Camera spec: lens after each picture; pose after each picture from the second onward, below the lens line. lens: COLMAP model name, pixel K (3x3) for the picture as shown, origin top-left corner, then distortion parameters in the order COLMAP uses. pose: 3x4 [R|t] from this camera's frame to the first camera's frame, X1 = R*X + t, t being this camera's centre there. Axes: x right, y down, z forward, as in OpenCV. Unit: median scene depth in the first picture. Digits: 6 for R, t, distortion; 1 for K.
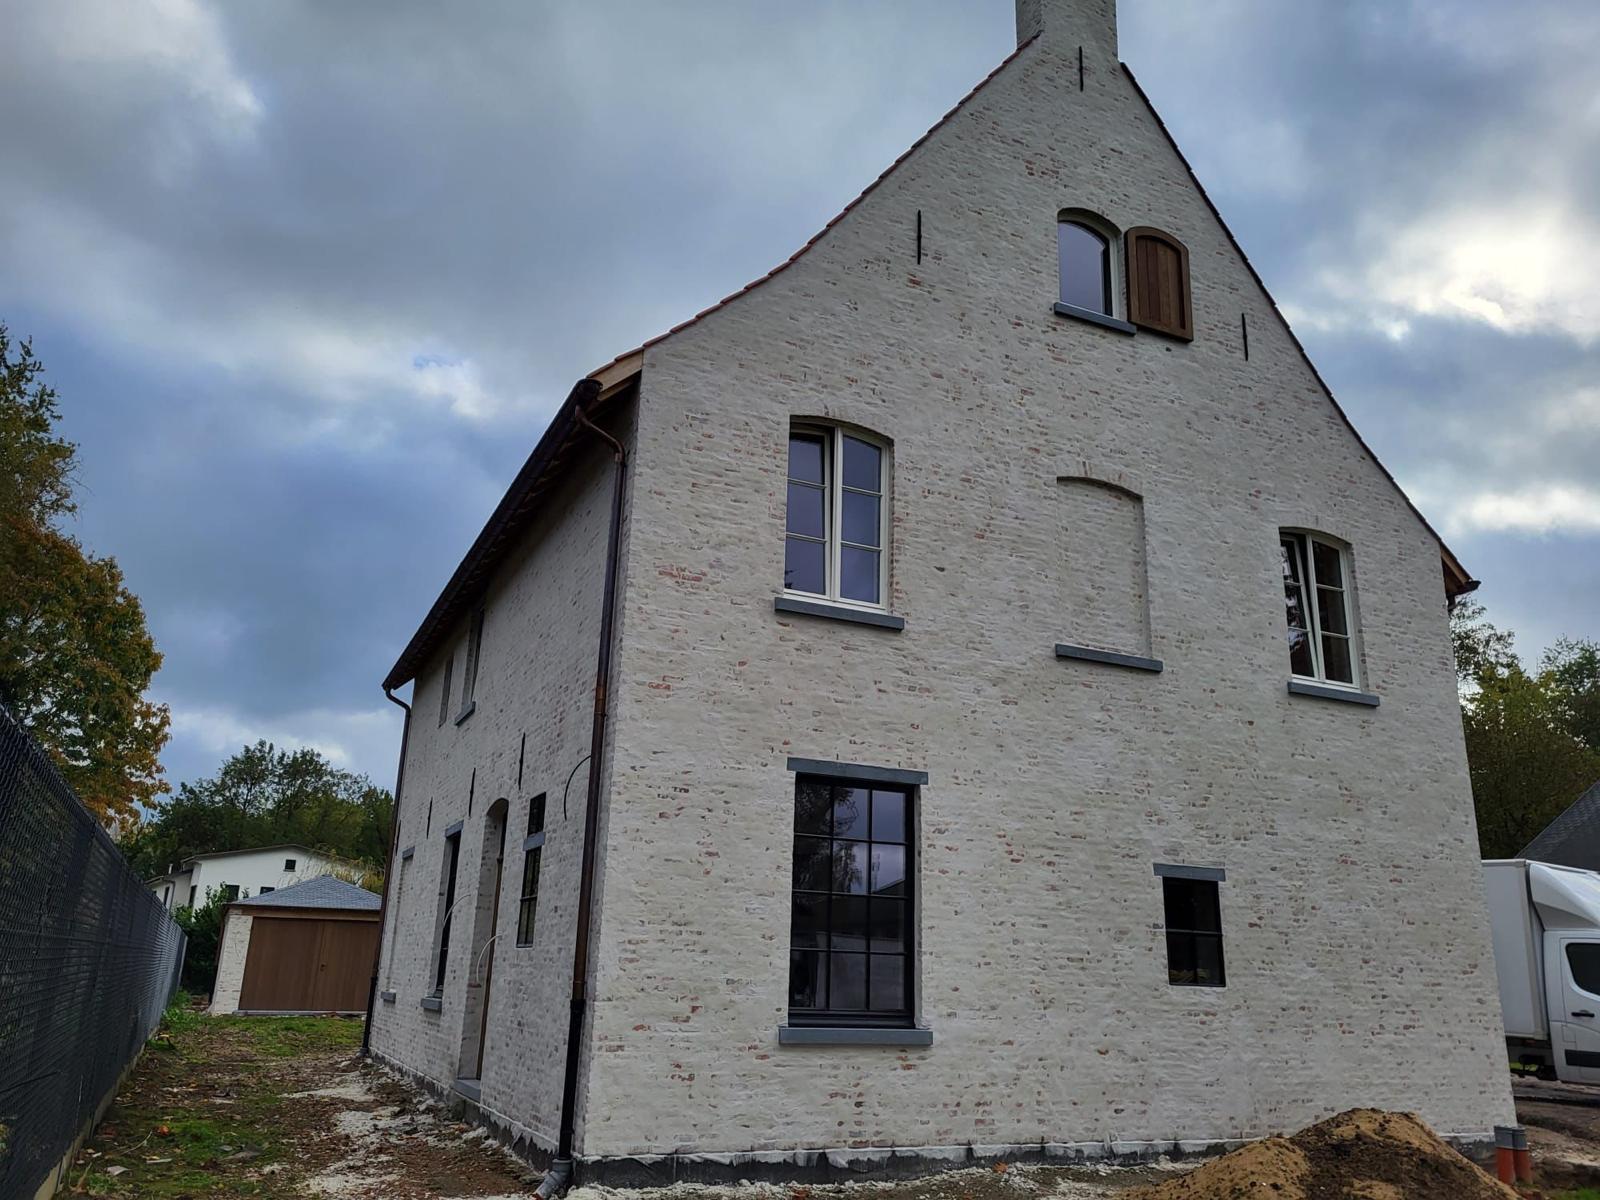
lens RADIAL K [[1216.5, 0, 800.0], [0, 1216.5, 600.0], [0, 0, 1]] dist [0.062678, -0.063782]
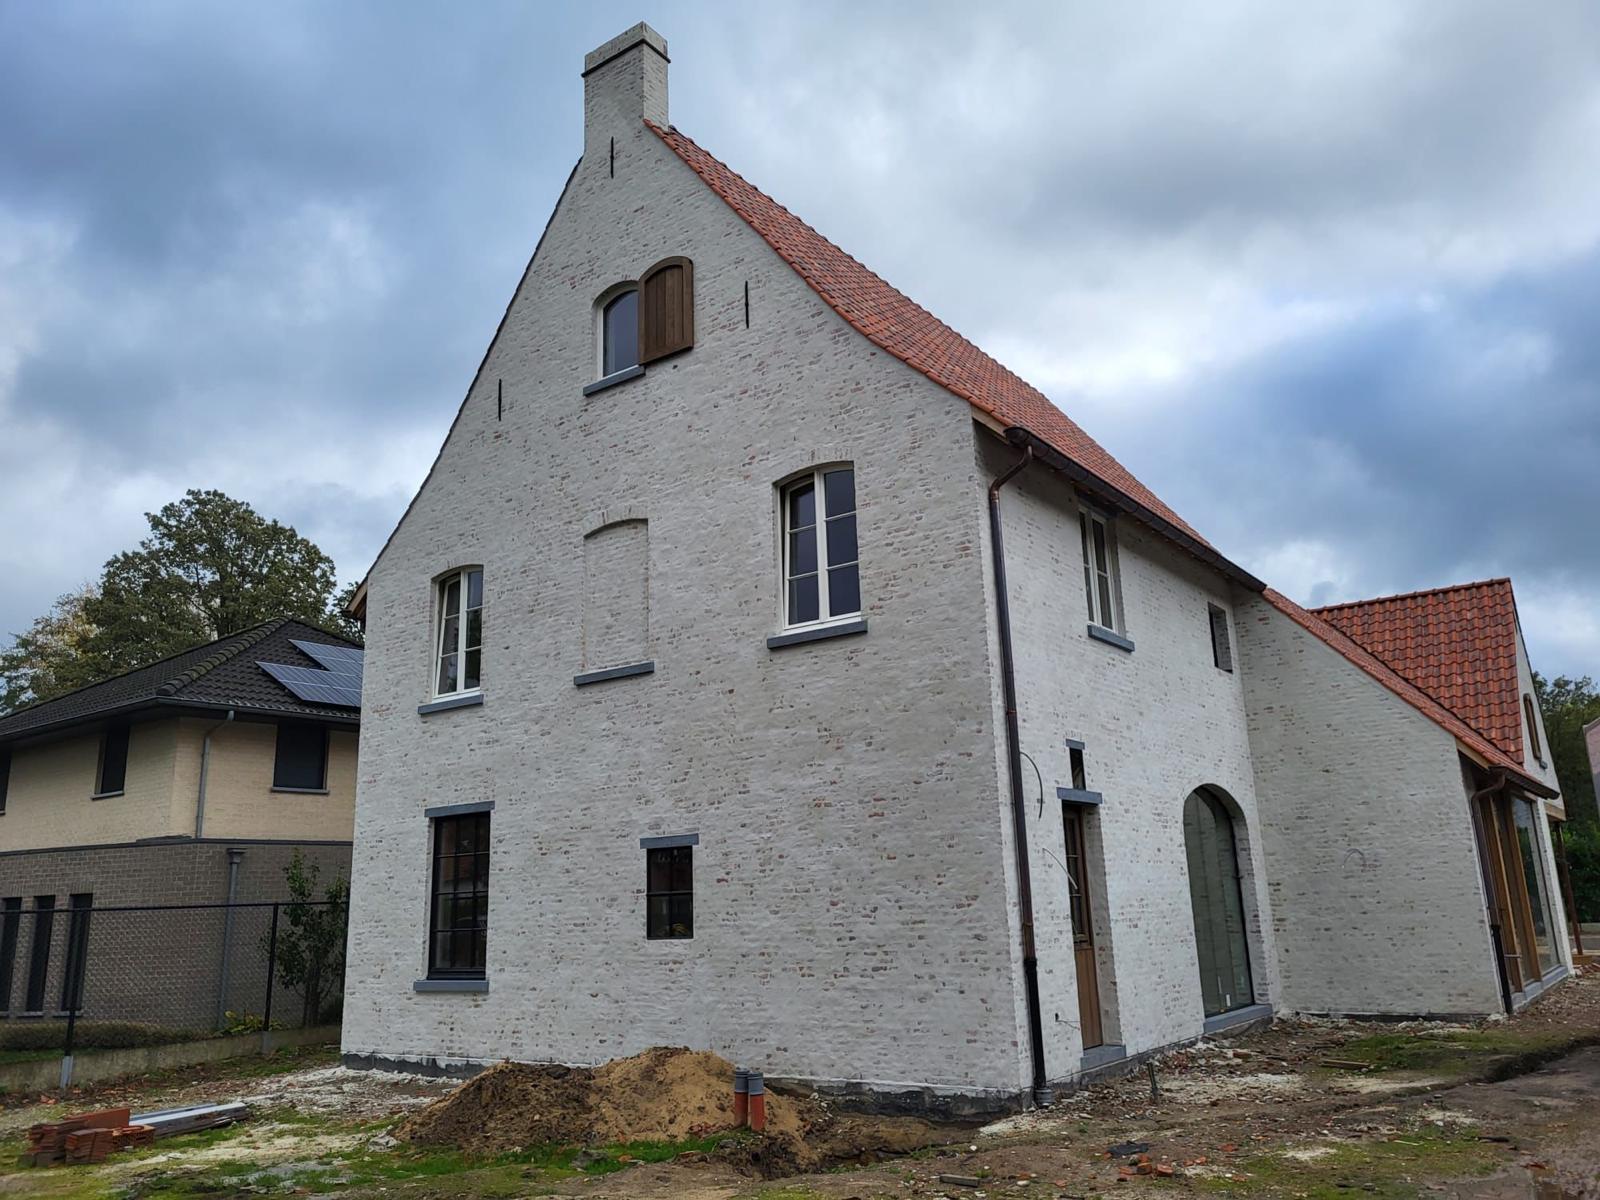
lens RADIAL K [[1216.5, 0, 800.0], [0, 1216.5, 600.0], [0, 0, 1]] dist [0.062678, -0.063782]
pose [[0.485402, -0.259626, -0.834853, 1.378141], [0.303748, 0.945488, -0.117426, 0.177471], [0.819831, -0.196586, 0.537803, 0.522403]]
